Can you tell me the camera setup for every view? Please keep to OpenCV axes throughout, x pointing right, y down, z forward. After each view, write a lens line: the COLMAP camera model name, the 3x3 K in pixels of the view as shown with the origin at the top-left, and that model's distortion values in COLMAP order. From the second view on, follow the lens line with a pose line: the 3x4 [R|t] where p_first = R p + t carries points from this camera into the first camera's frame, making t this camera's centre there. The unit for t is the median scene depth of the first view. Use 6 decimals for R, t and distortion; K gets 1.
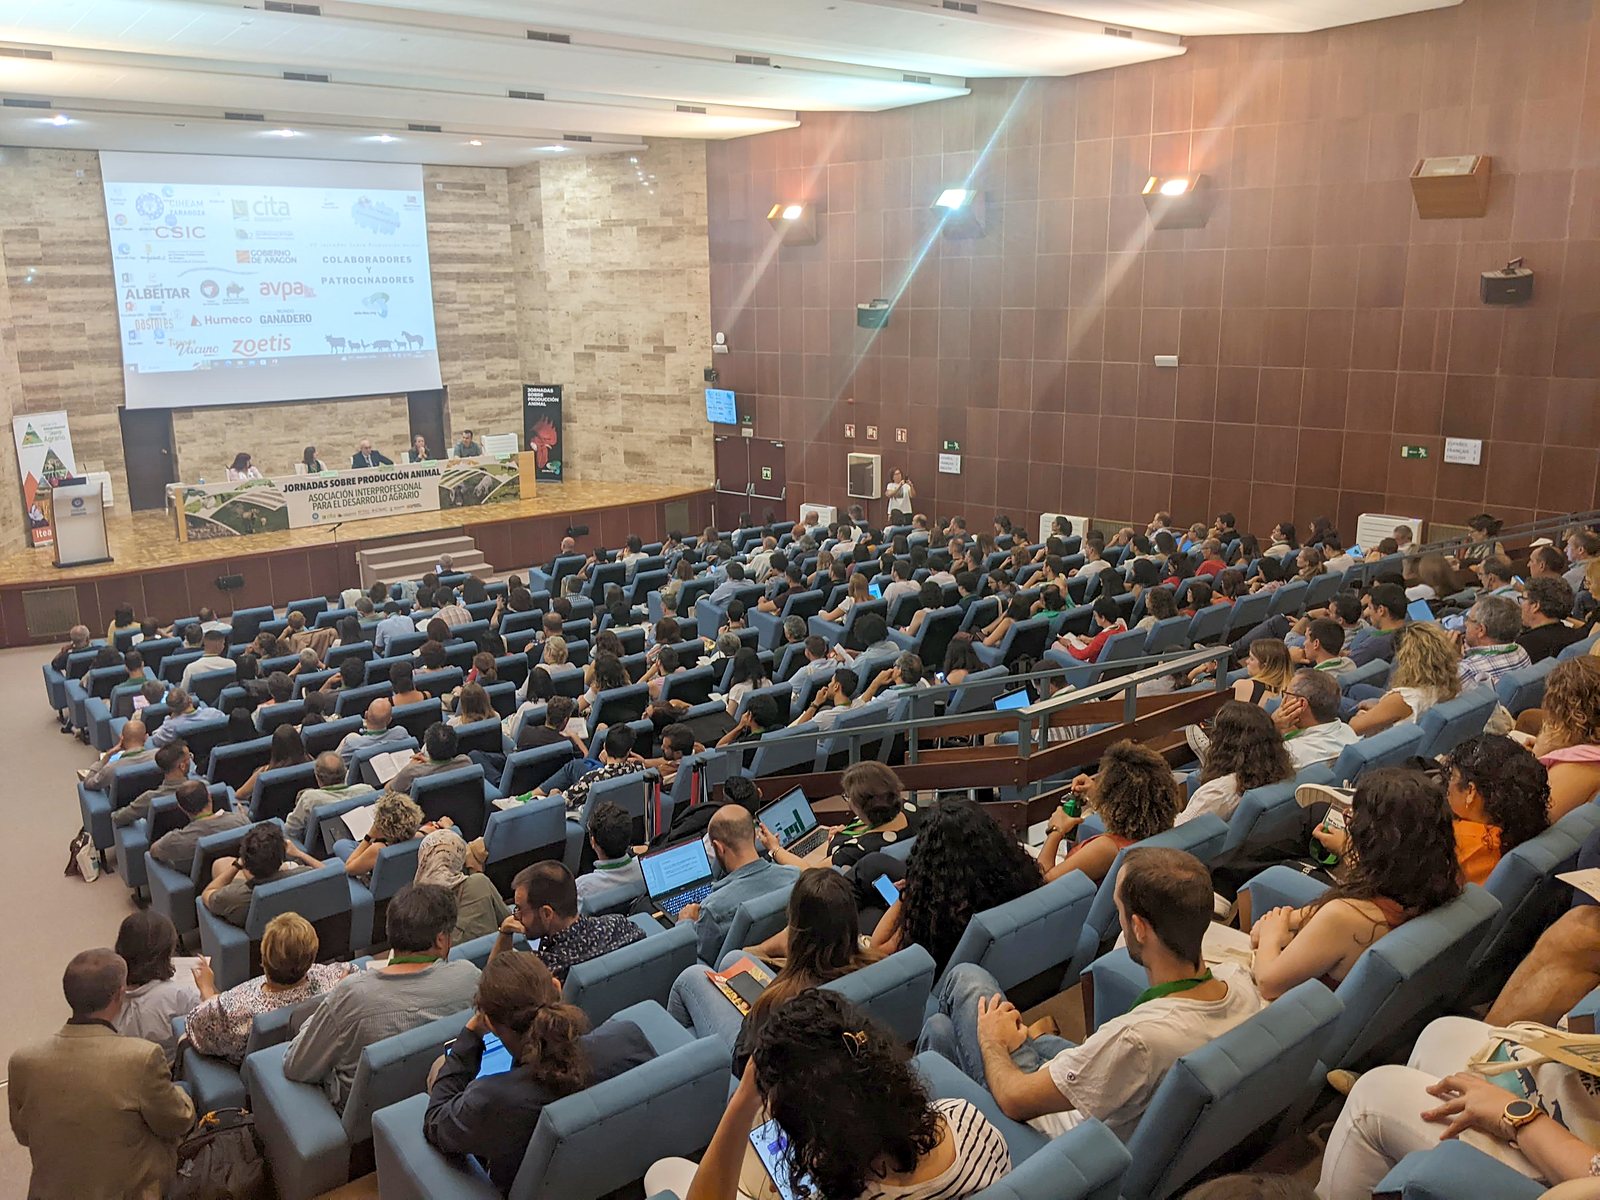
lens RADIAL K [[1304.8, 0, 811.1], [0, 1304.8, 603.6], [0, 0, 1]] dist [0.003899, -0.036169]
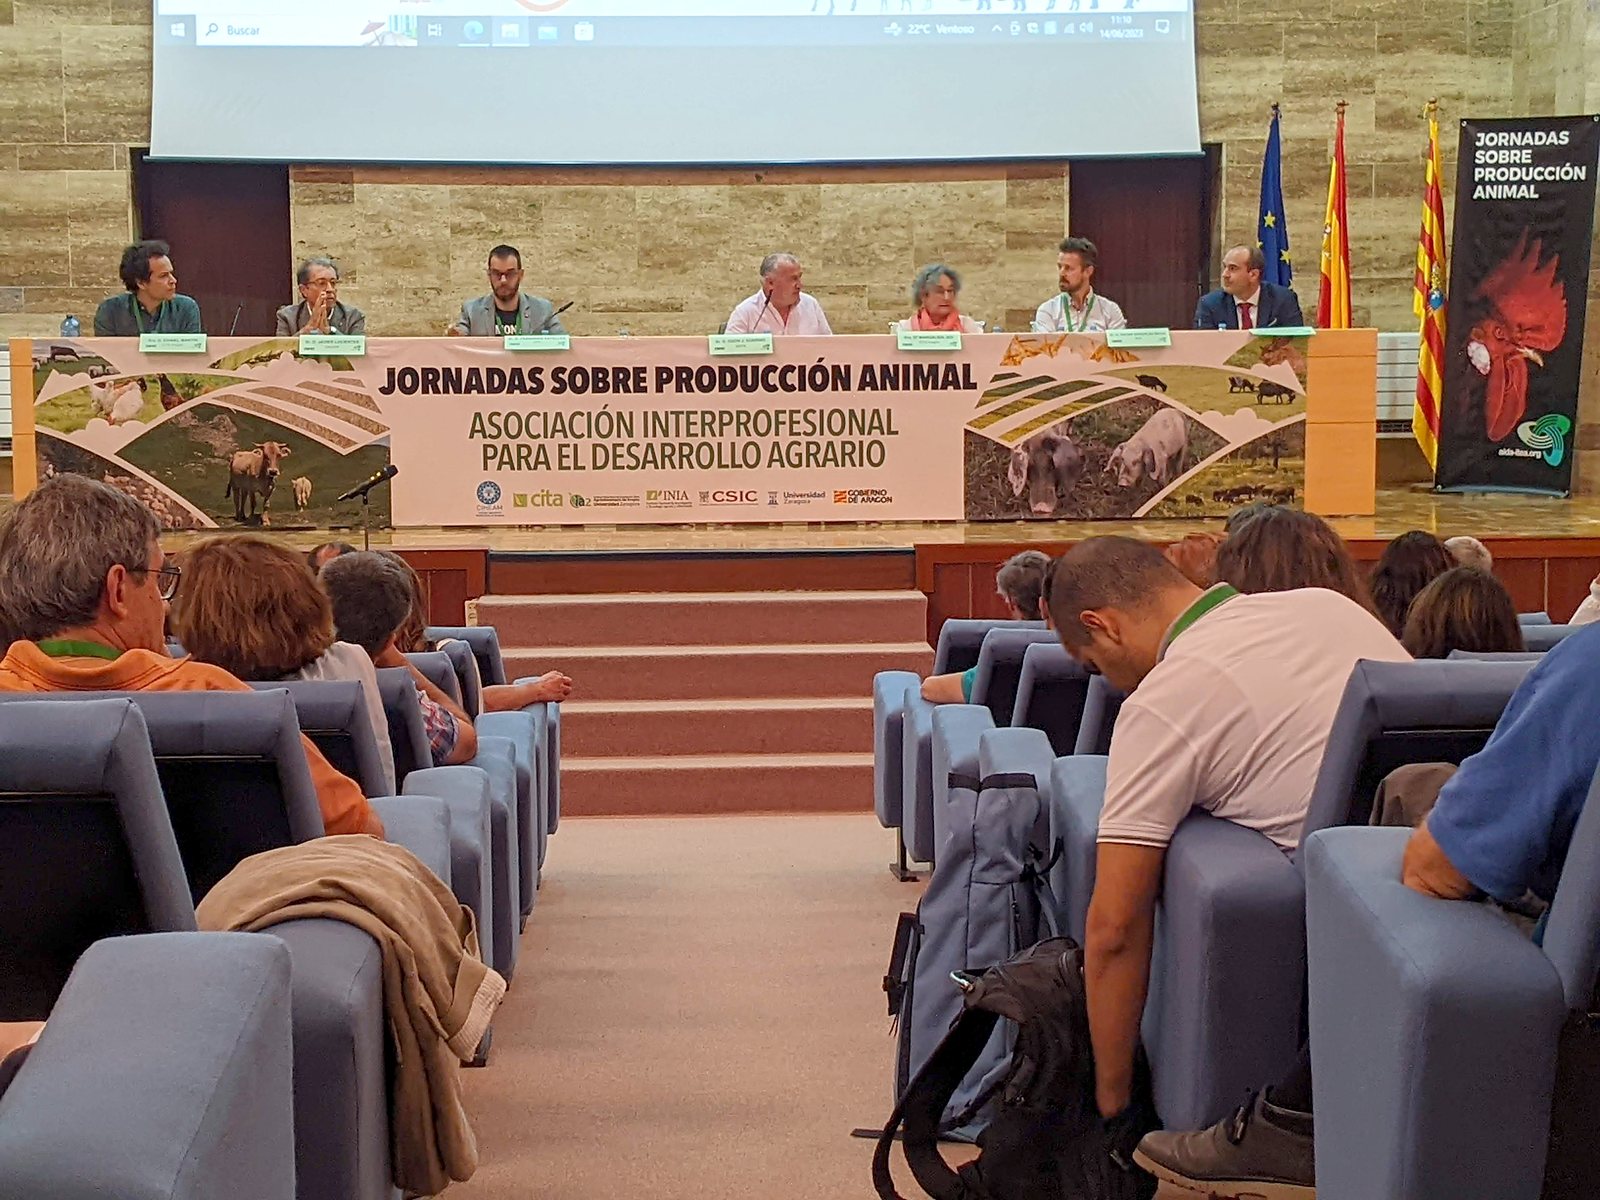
lens RADIAL K [[3160.9, 0, 803.9], [0, 3160.9, 601.6], [0, 0, 1]] dist [0.209316, 0.000000]
pose [[0.795367, 0.052737, -0.603830, 0.071098], [-0.146187, 0.983490, -0.106663, 0.015617], [0.588236, 0.173108, 0.789944, 0.457253]]
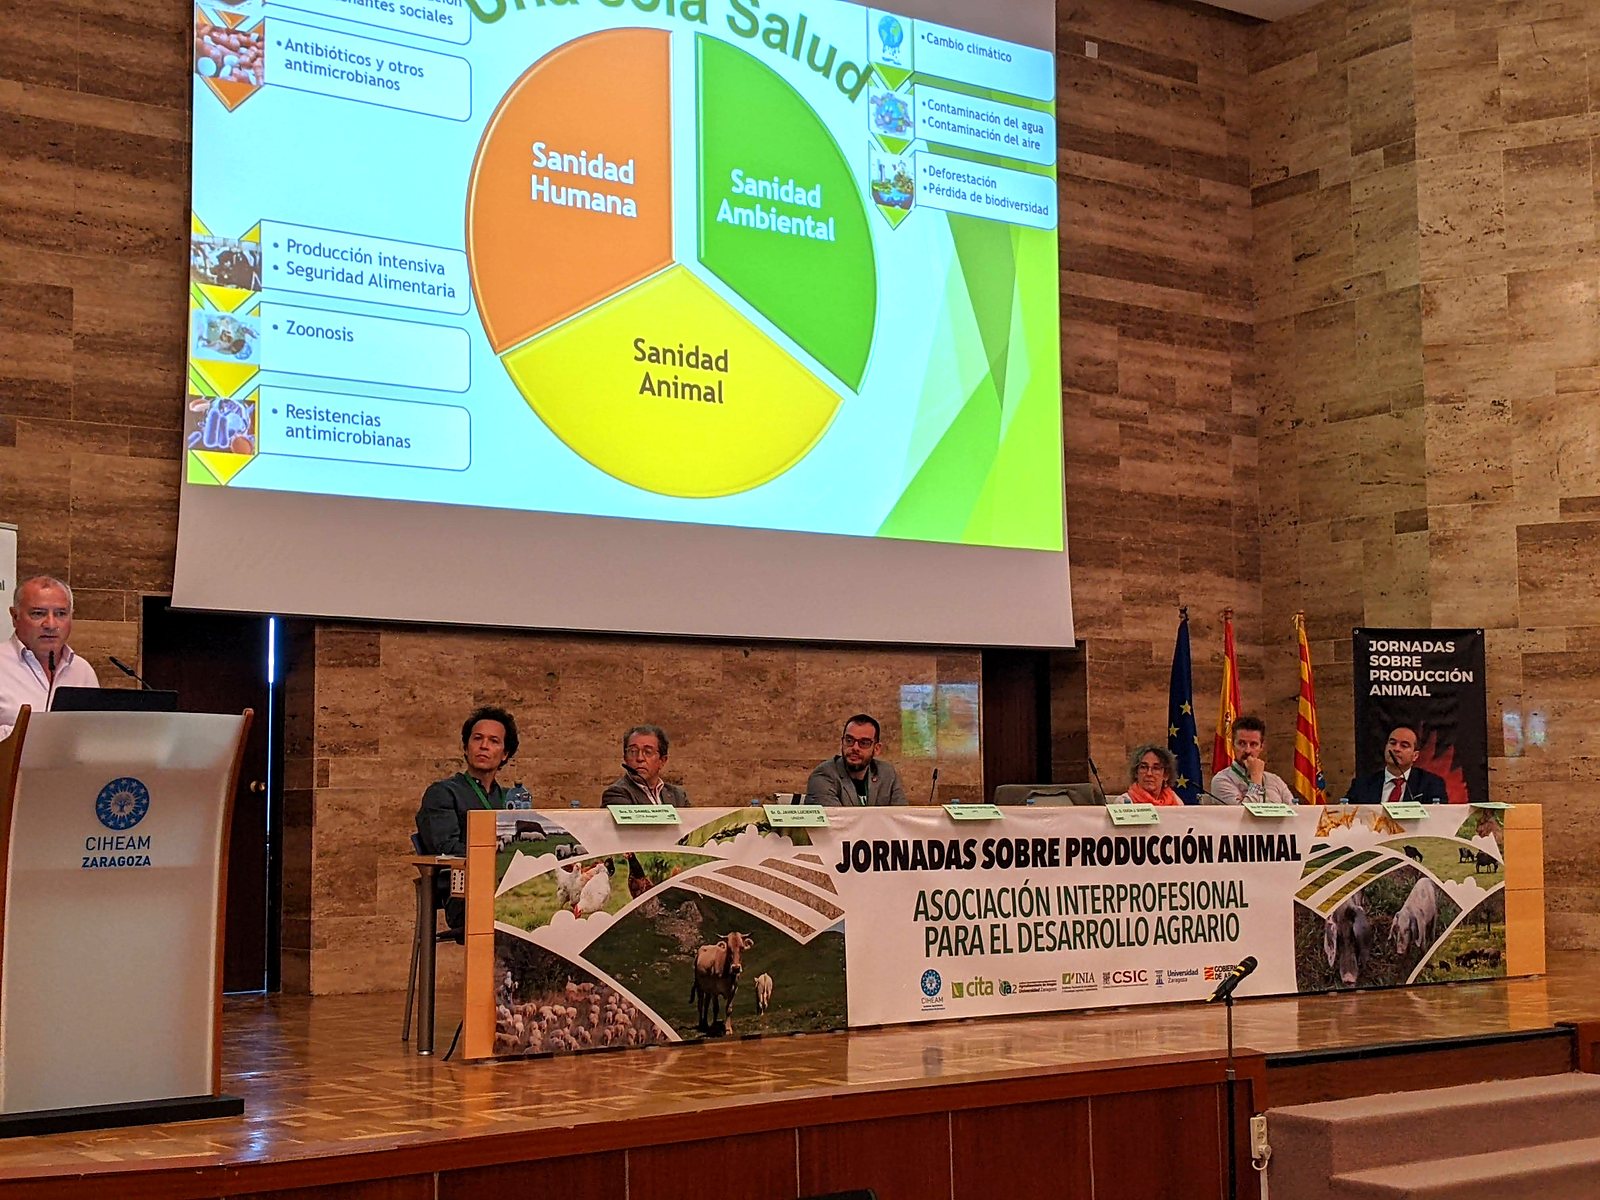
lens RADIAL K [[2287.0, 0, 801.7], [0, 2287.0, 591.4], [0, 0, 1]] dist [0.139287, 0.000000]
pose [[0.998369, -0.007851, -0.056555, -0.338056], [-0.011577, 0.942093, -0.335153, 0.007413], [0.055911, 0.335261, 0.940465, 0.507864]]
